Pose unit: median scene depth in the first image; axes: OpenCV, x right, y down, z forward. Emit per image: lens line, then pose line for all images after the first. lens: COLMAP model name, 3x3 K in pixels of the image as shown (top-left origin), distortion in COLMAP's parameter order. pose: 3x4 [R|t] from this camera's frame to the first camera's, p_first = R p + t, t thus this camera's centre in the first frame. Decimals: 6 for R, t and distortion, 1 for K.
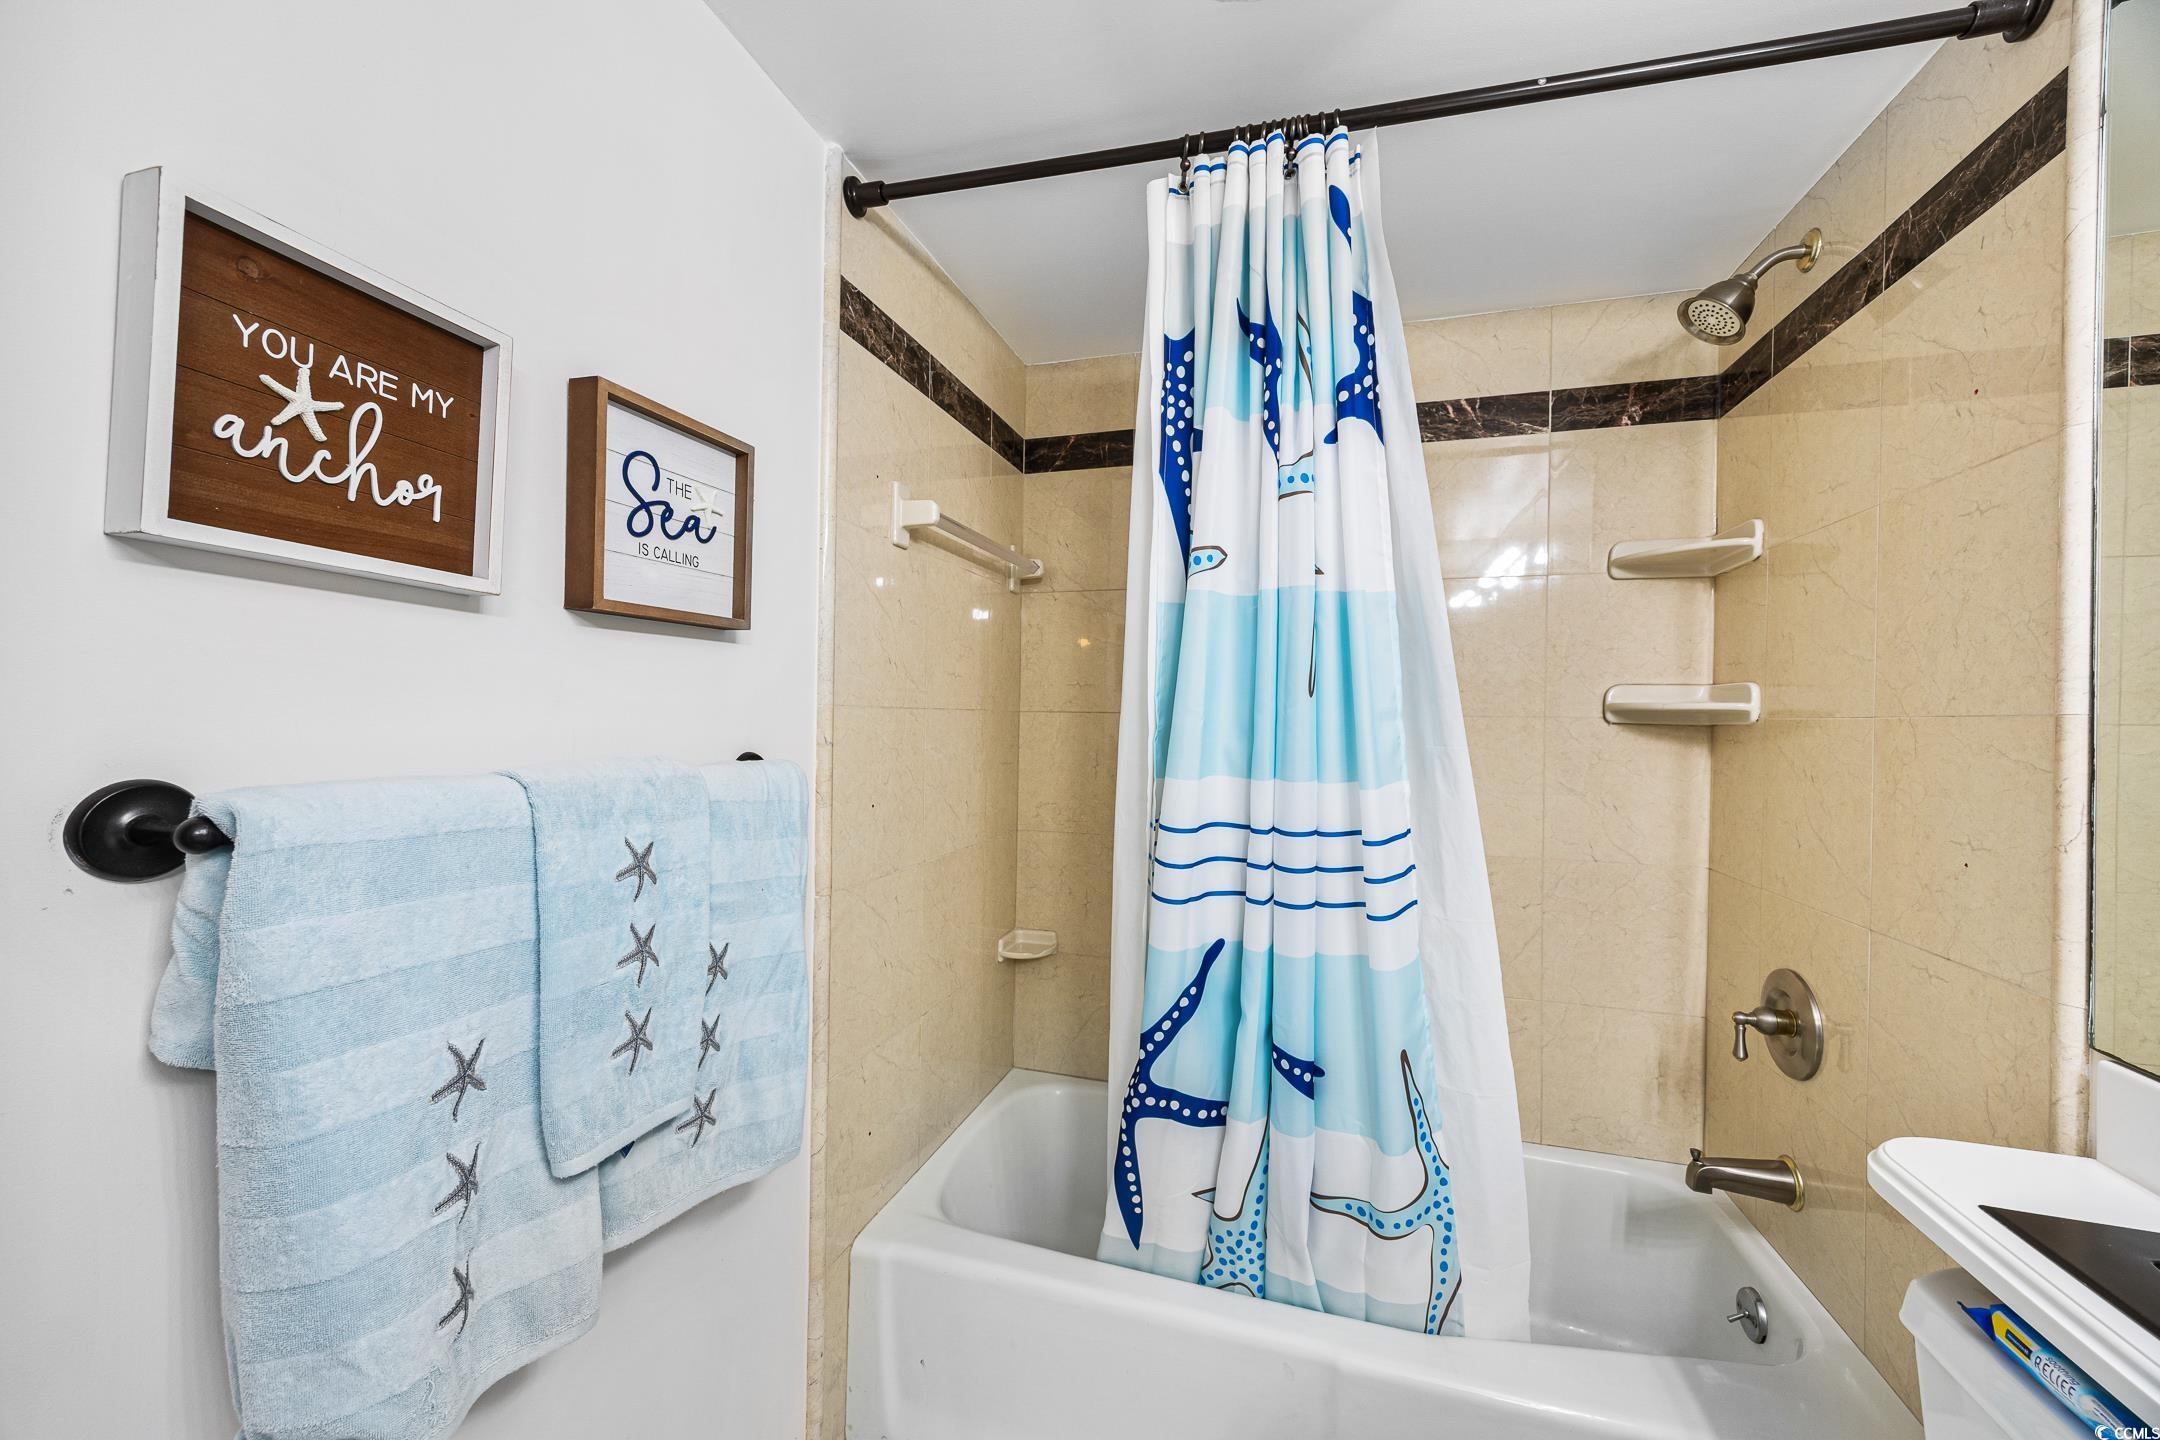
lens RADIAL K [[822.3, 0, 1074.5], [0, 822.3, 717.2], [0, 0, 1]] dist [0.001636, 0.000633]
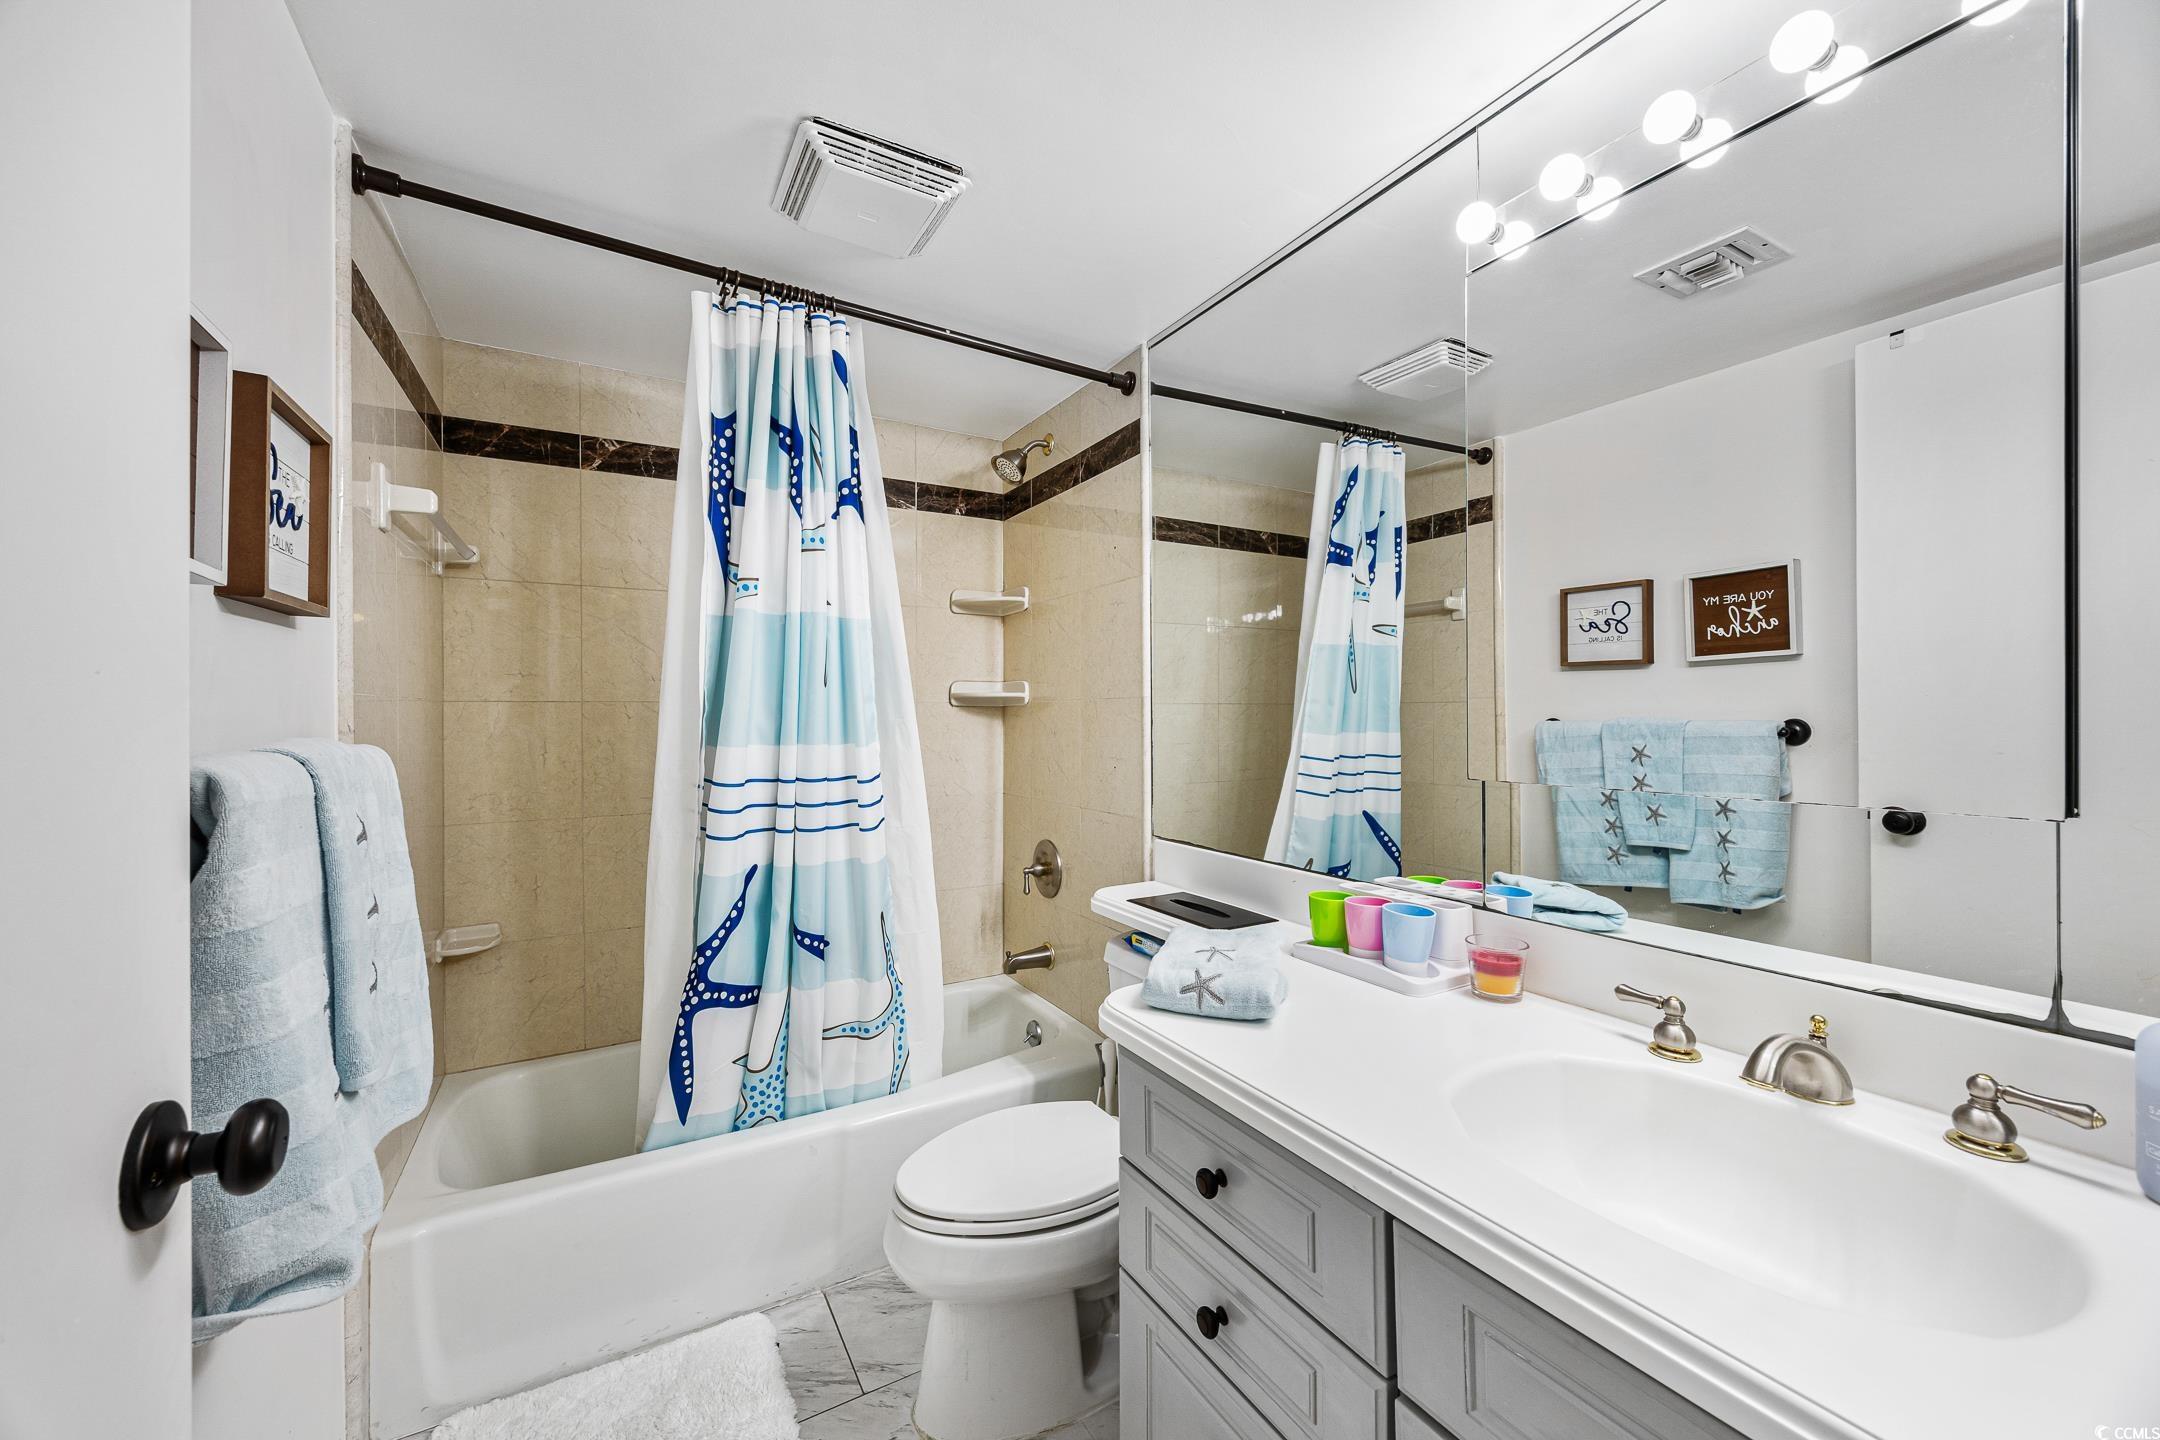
lens RADIAL K [[822.3, 0, 1084.9], [0, 822.3, 711.9], [0, 0, 1]] dist [0.001636, 0.000633]
pose [[0.677268, -0.015651, 0.735570, -0.456029], [0.013952, 0.999867, 0.008429, 0.013091], [-0.735604, 0.004554, 0.677397, -0.330433]]
